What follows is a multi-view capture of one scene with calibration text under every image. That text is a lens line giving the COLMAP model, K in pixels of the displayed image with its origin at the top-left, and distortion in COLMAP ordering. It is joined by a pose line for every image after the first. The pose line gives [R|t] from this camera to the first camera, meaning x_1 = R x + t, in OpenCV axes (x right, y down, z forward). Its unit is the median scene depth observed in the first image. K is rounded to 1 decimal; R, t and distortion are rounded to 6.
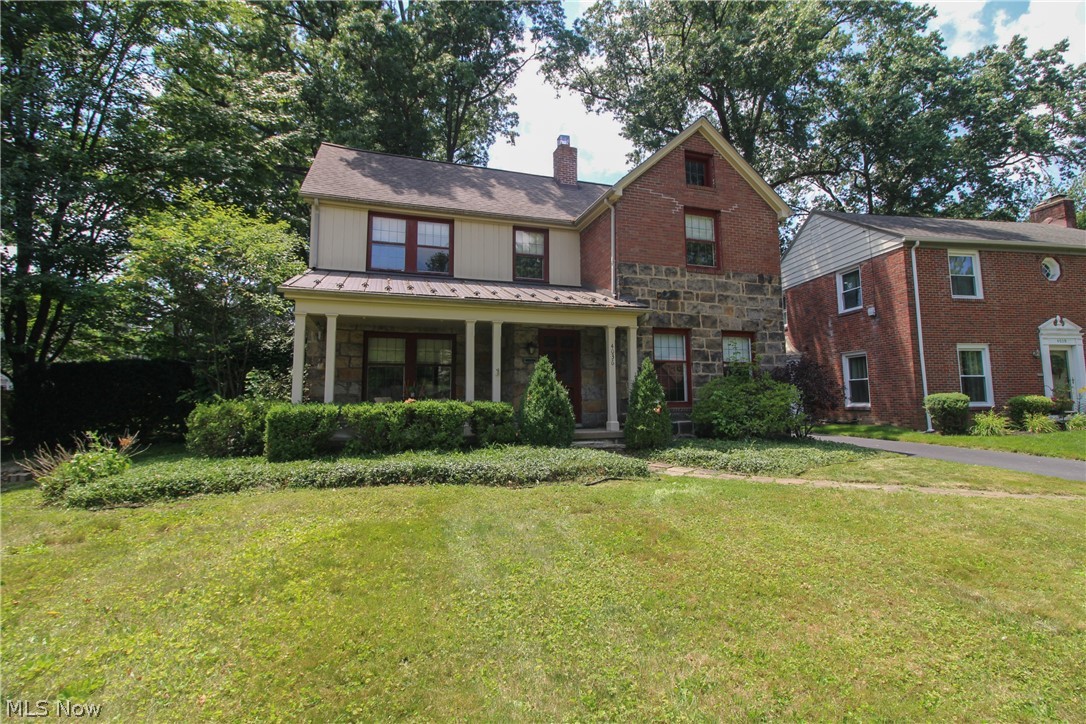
lens RADIAL K [[498.3, 0, 543.9], [0, 498.3, 346.0], [0, 0, 1]] dist [0.001200, 0.000030]
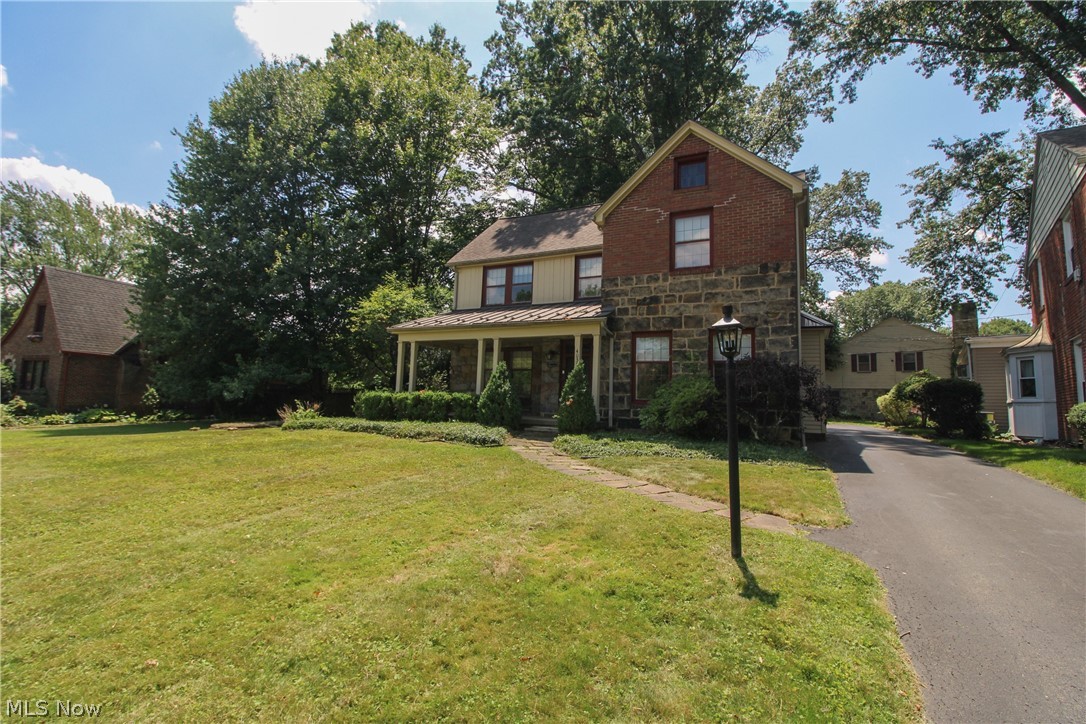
lens RADIAL K [[498.3, 0, 543.9], [0, 498.3, 346.0], [0, 0, 1]] dist [0.001200, 0.000030]
pose [[0.711302, -0.054489, -0.700771, 0.821310], [0.039447, 0.998514, -0.037600, 0.026313], [0.701779, -0.000899, 0.712394, 0.073006]]
